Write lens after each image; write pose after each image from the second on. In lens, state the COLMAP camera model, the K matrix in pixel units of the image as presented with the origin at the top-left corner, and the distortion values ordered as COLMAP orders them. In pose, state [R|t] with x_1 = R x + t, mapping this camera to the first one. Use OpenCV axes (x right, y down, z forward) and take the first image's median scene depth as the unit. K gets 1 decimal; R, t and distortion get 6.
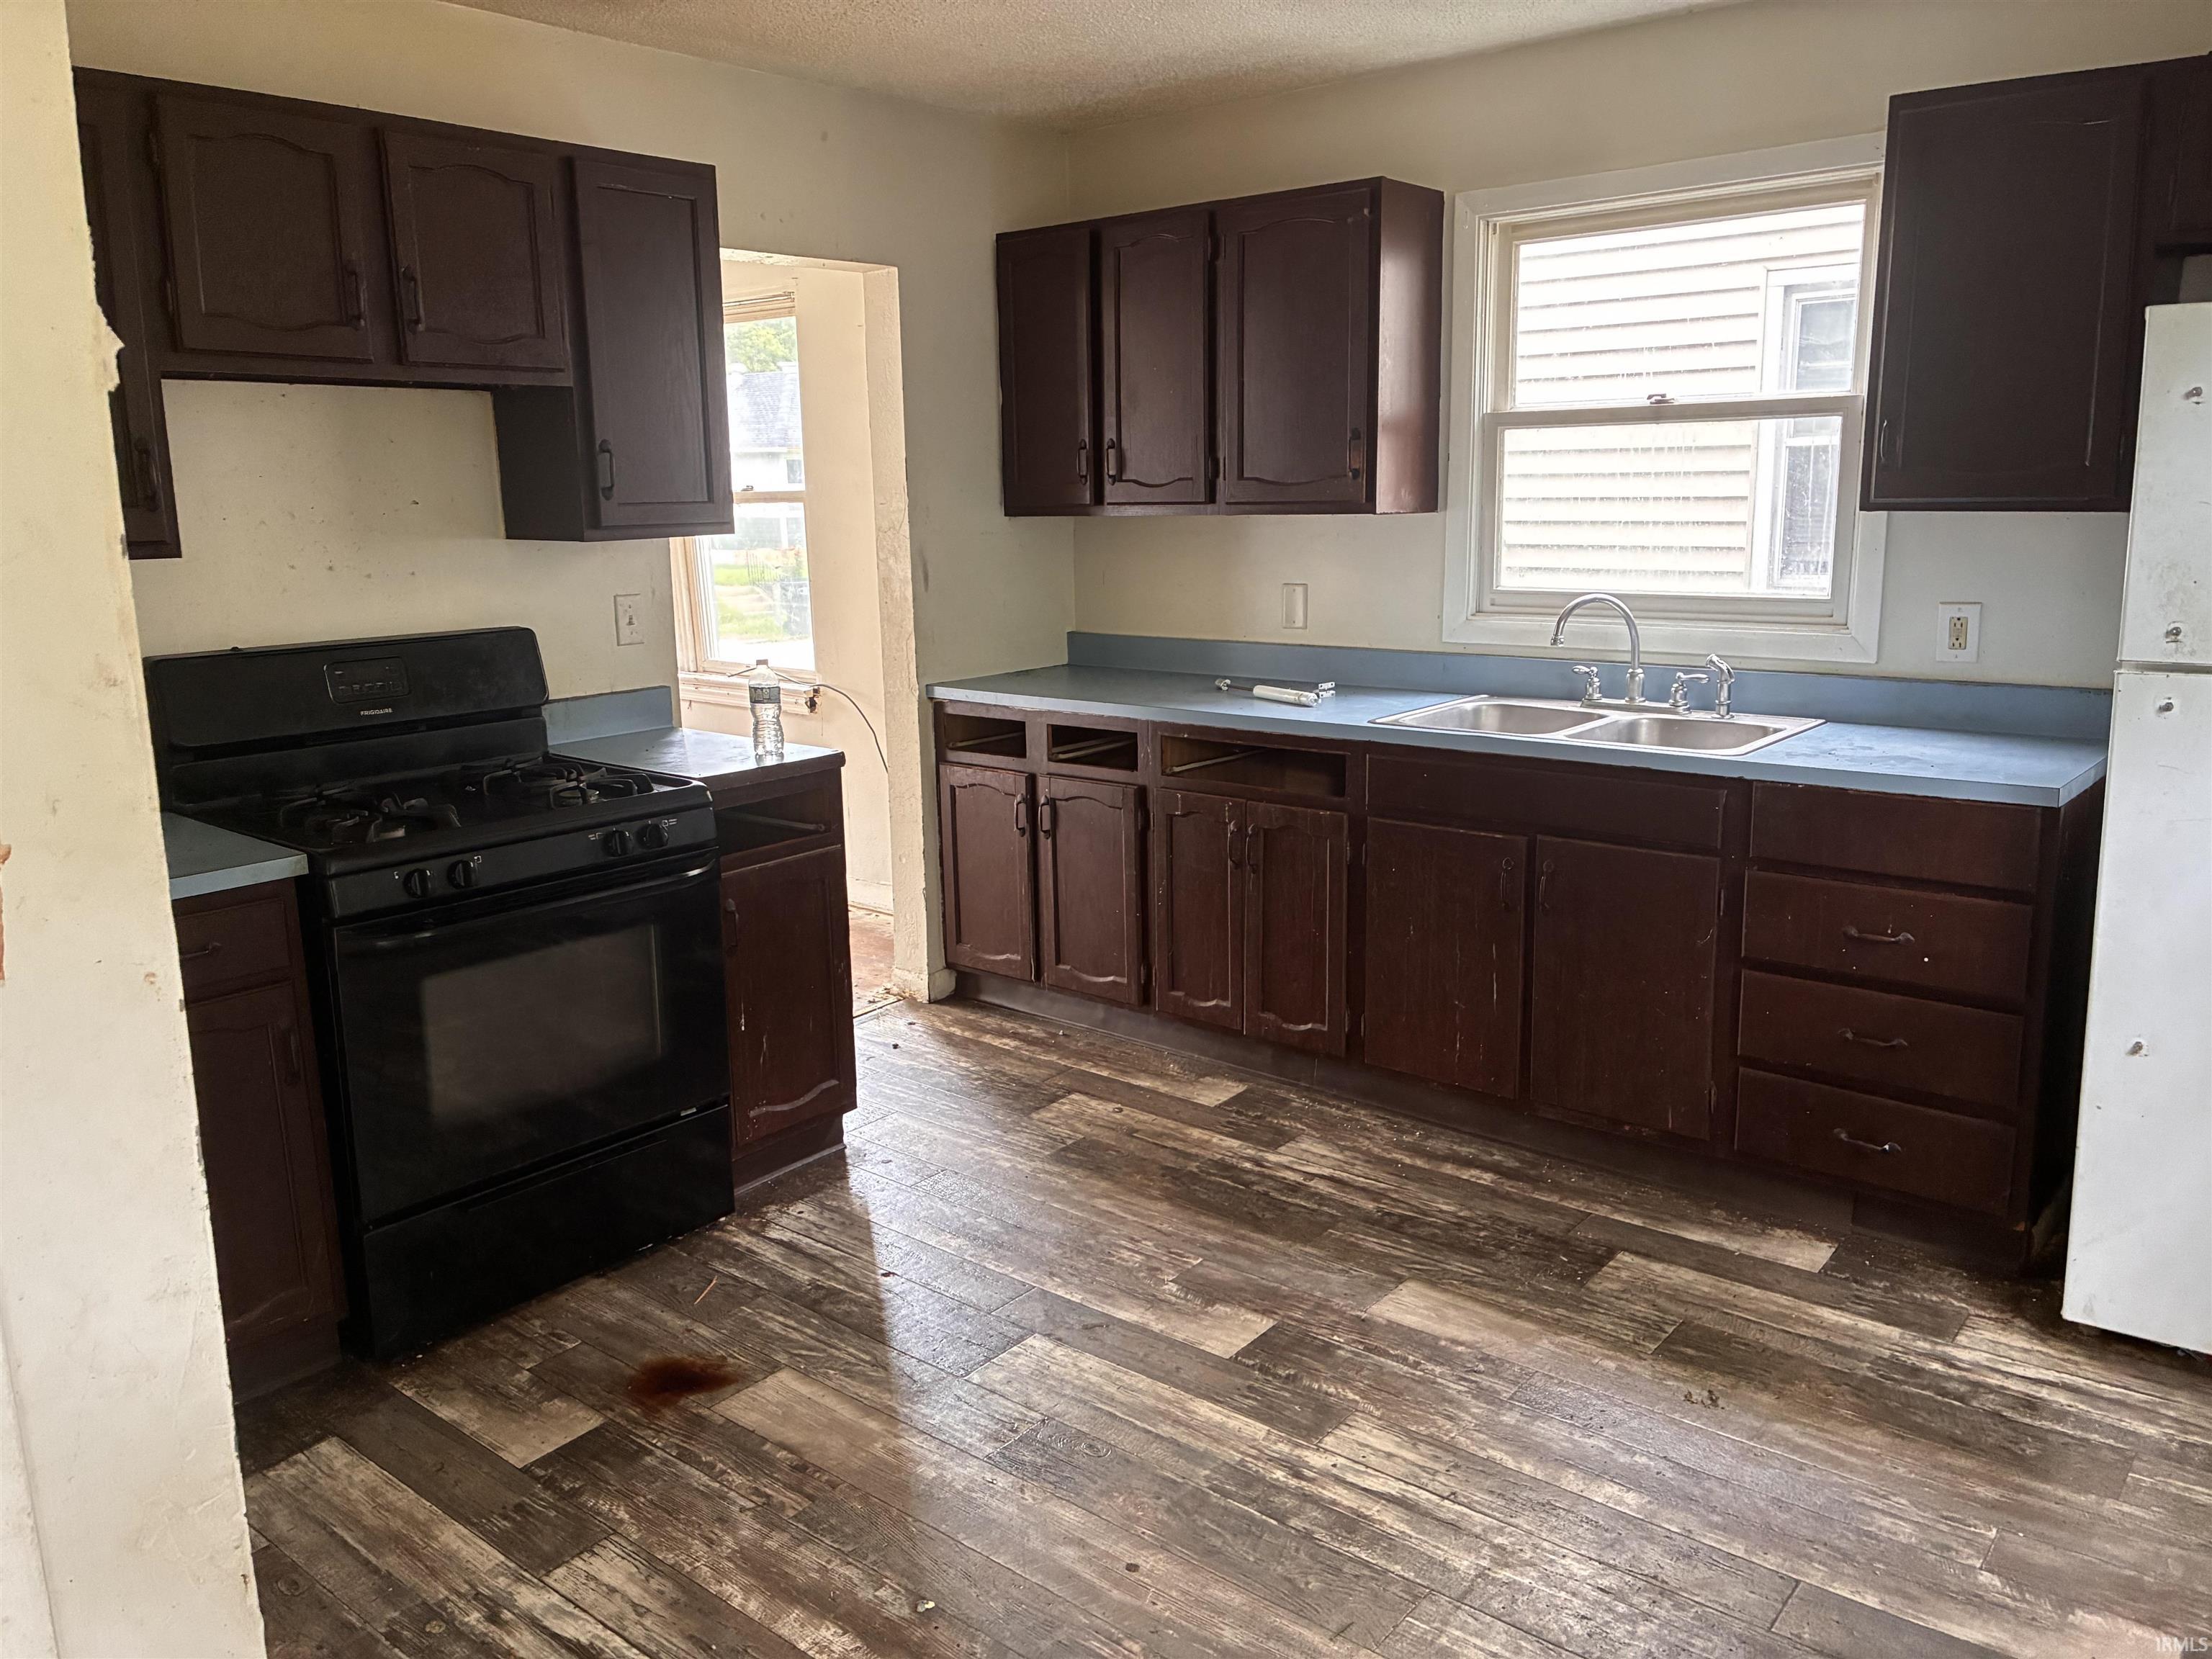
lens RADIAL K [[1677.5, 0, 1106.0], [0, 1677.5, 829.5], [0, 0, 1]] dist [-0.005464, -0.062511]
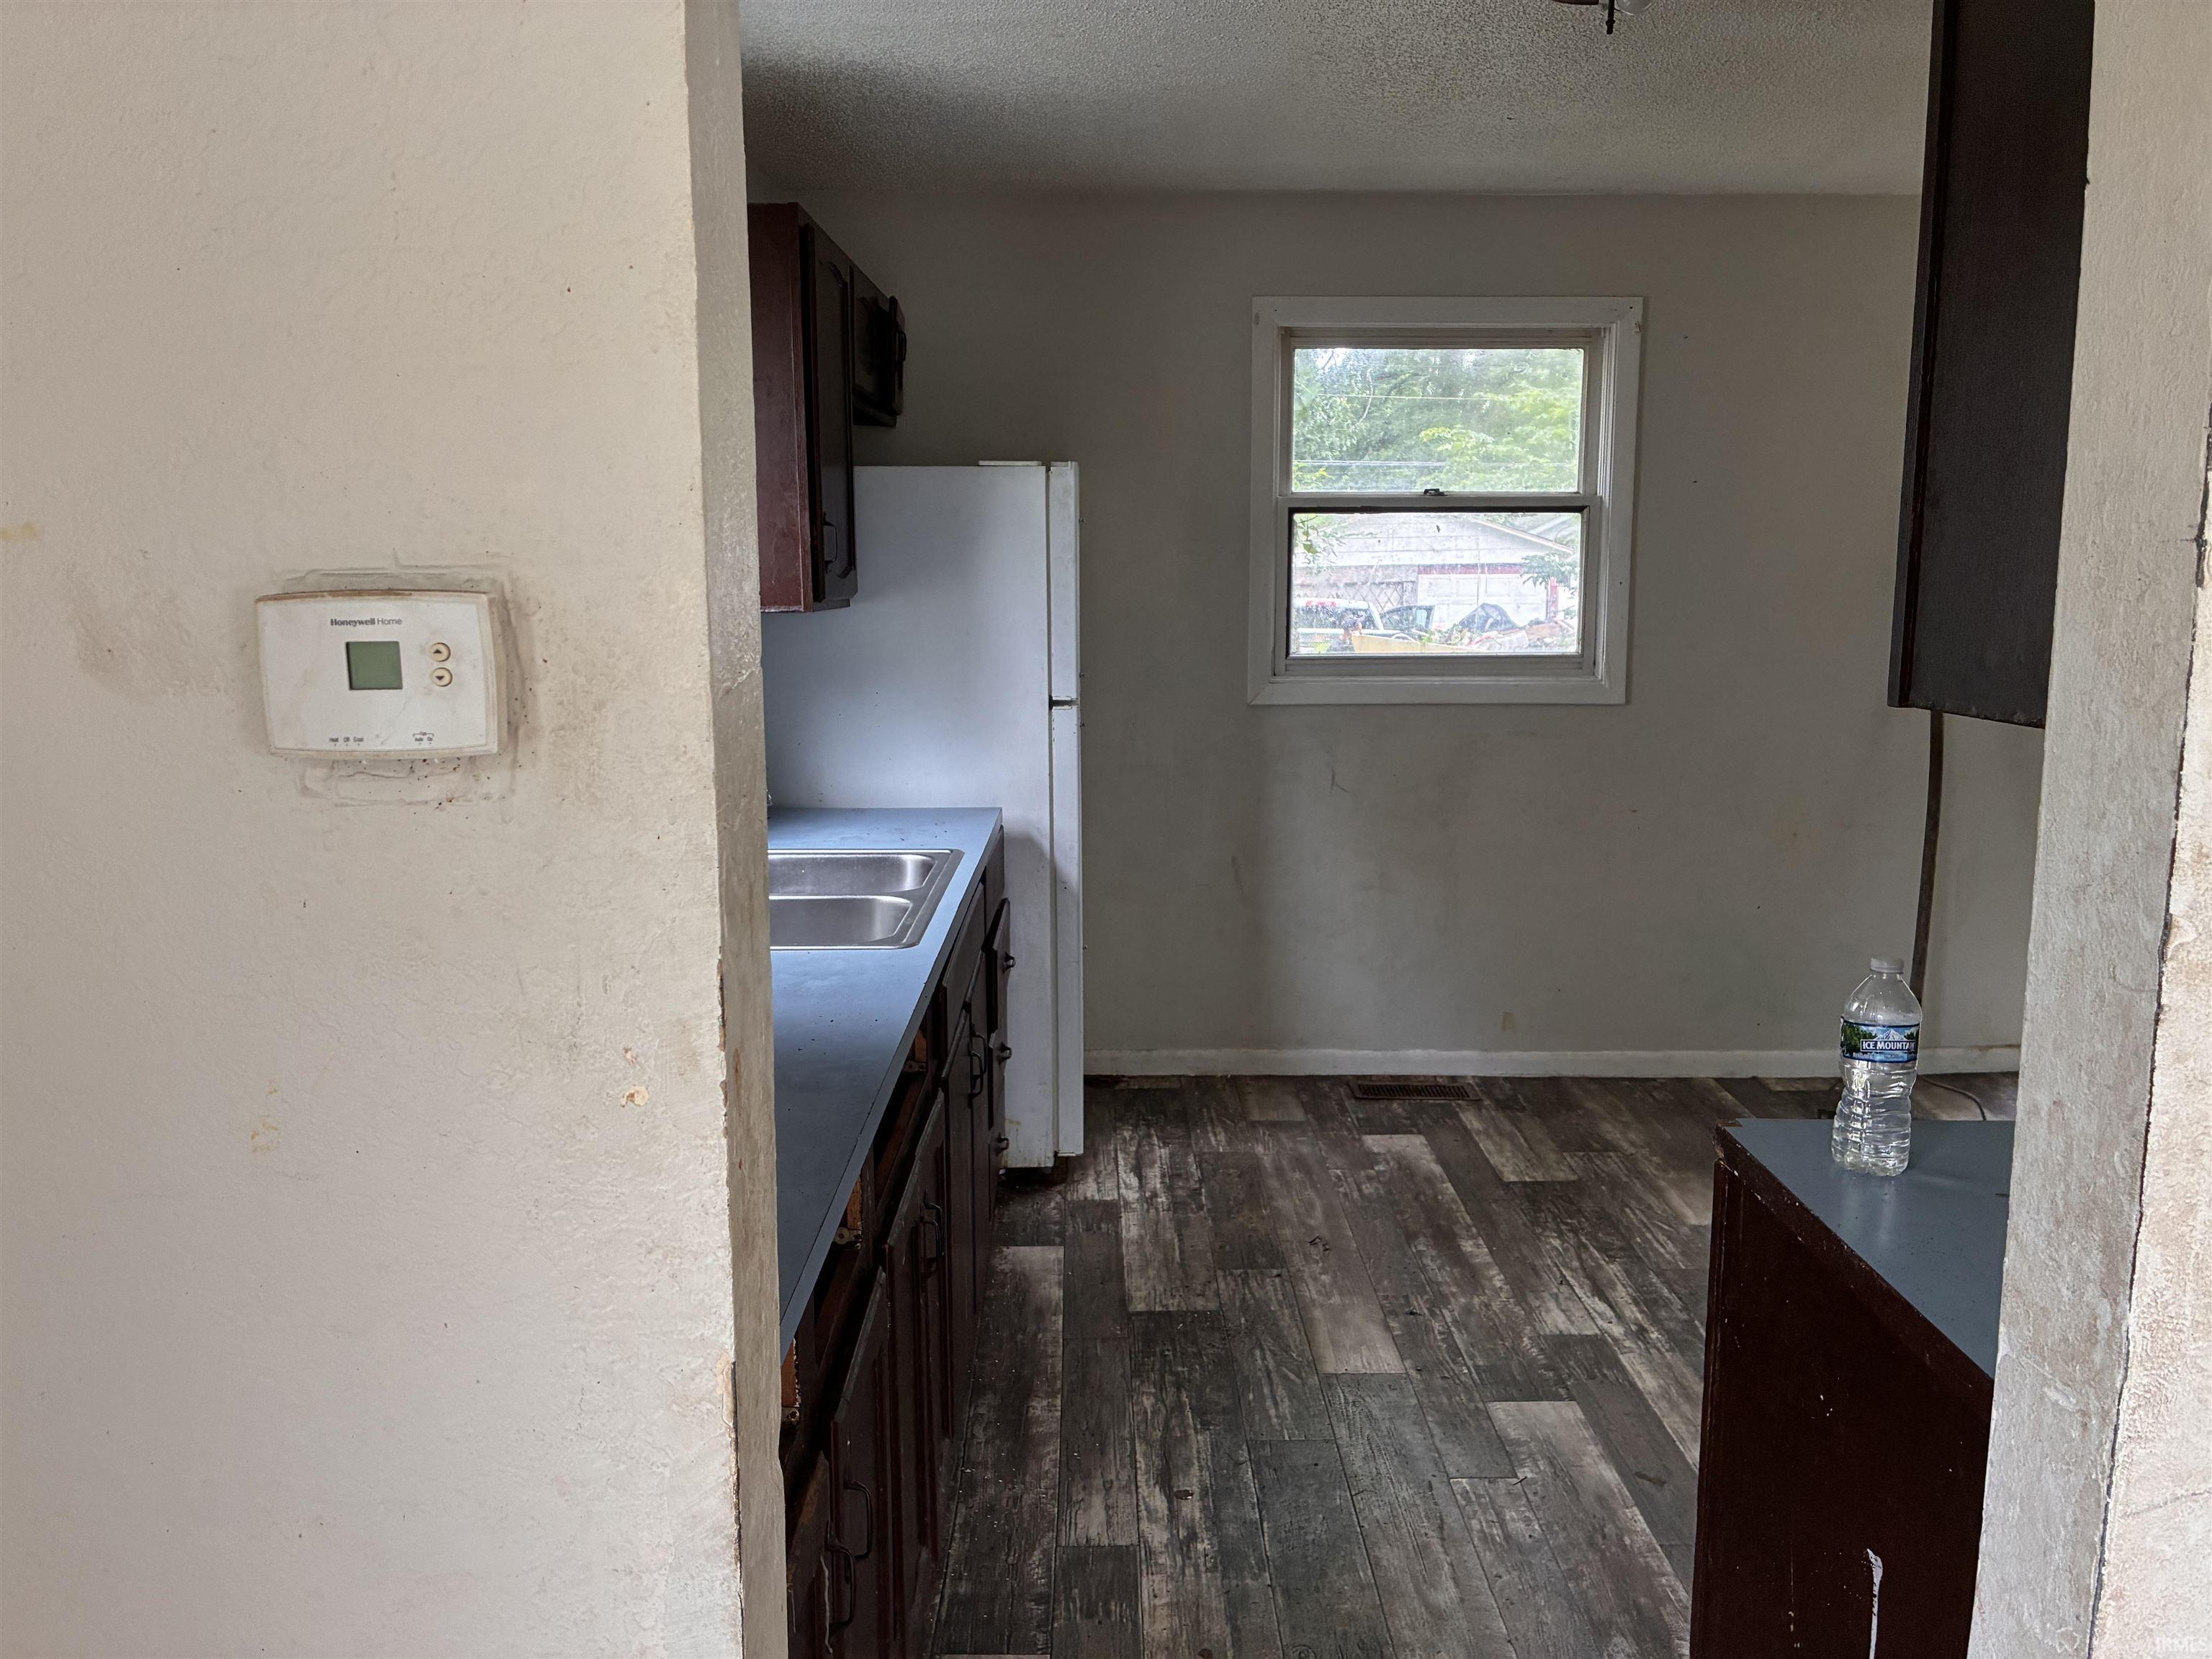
lens RADIAL K [[1677.5, 0, 1106.0], [0, 1677.5, 829.5], [0, 0, 1]] dist [-0.005464, -0.062511]
pose [[-0.642489, -0.096178, 0.760235, -0.385865], [0.179400, 0.945643, 0.271248, -0.272975], [-0.744999, 0.310660, -0.590311, 1.350172]]
